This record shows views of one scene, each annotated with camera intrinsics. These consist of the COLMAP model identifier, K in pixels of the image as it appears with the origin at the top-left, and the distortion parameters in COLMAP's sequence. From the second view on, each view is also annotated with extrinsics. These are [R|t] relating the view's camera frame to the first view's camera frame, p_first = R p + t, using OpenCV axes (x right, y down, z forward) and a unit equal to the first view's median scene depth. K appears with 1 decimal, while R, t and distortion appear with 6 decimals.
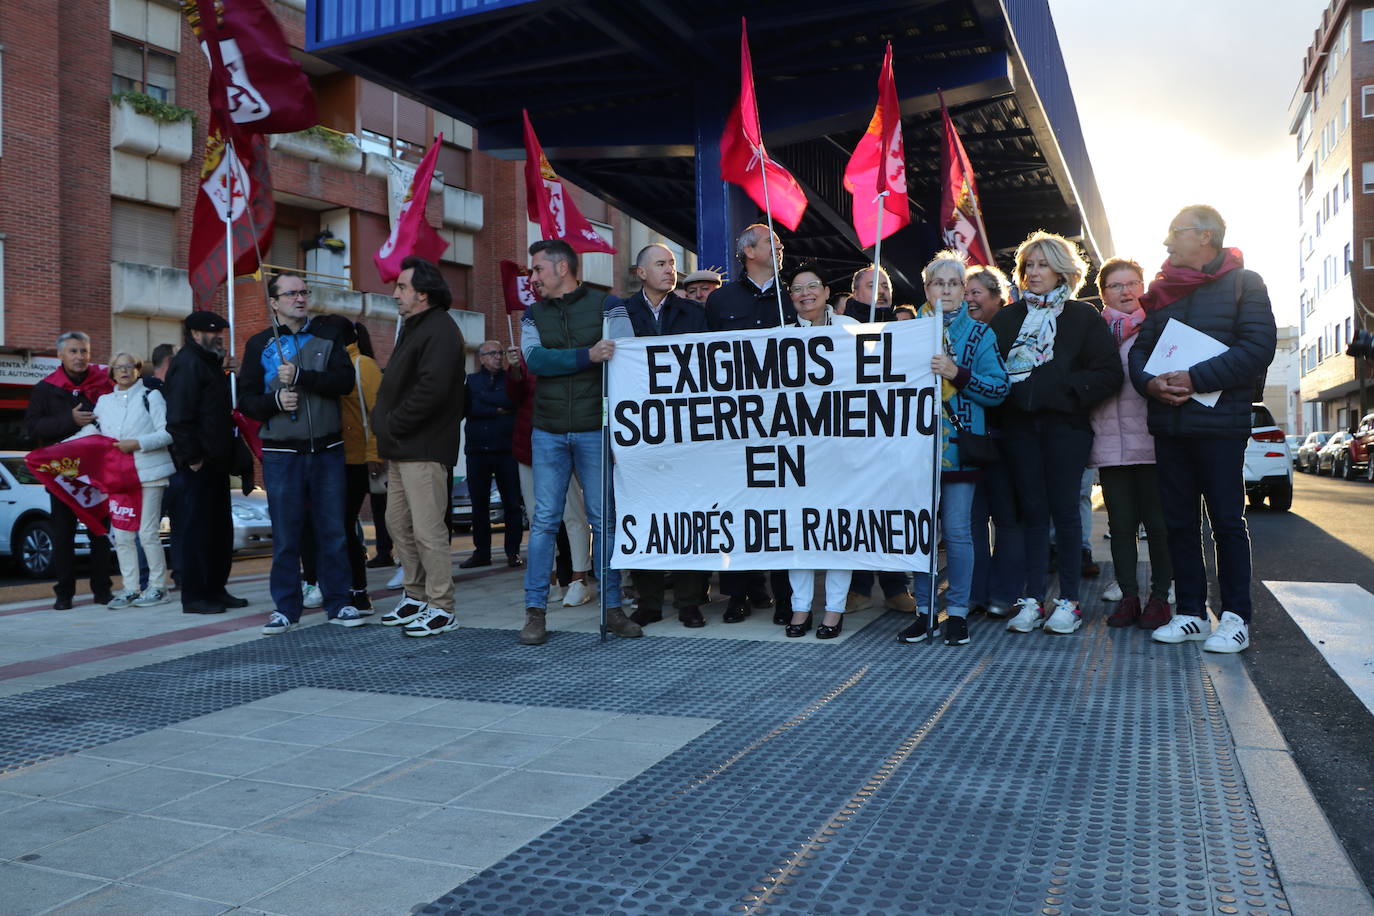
lens RADIAL K [[1298.1, 0, 687.0], [0, 1298.1, 458.0], [0, 0, 1]] dist [-0.124261, 0.206218]
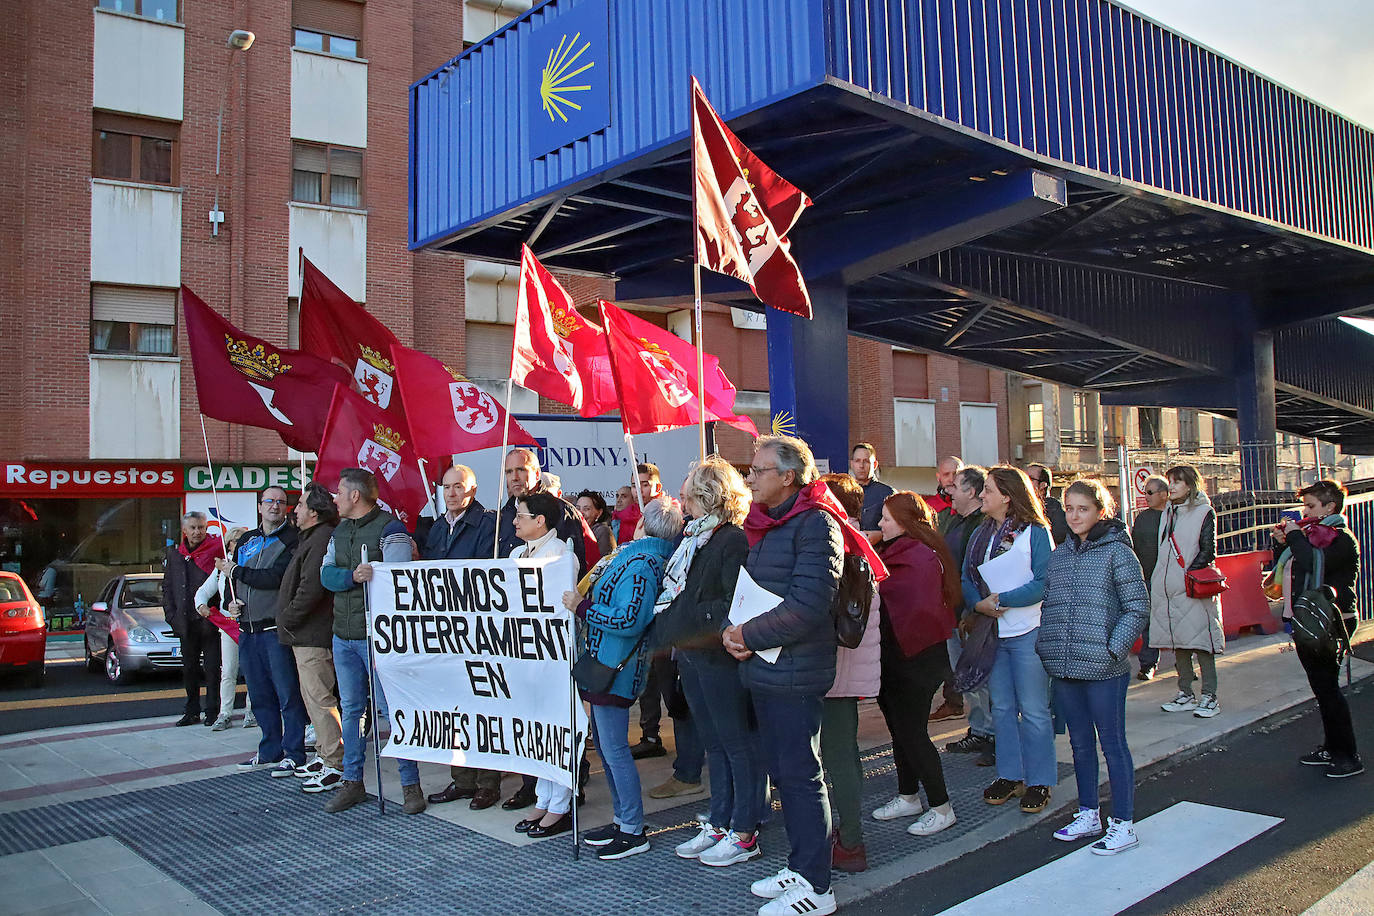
lens RADIAL K [[1298.1, 0, 687.0], [0, 1298.1, 458.0], [0, 0, 1]] dist [-0.124261, 0.206218]
pose [[0.899572, -0.016761, -0.436451, 0.716568], [-0.002589, 0.999041, -0.043703, -0.136624], [0.436765, 0.040444, 0.898666, 0.069173]]
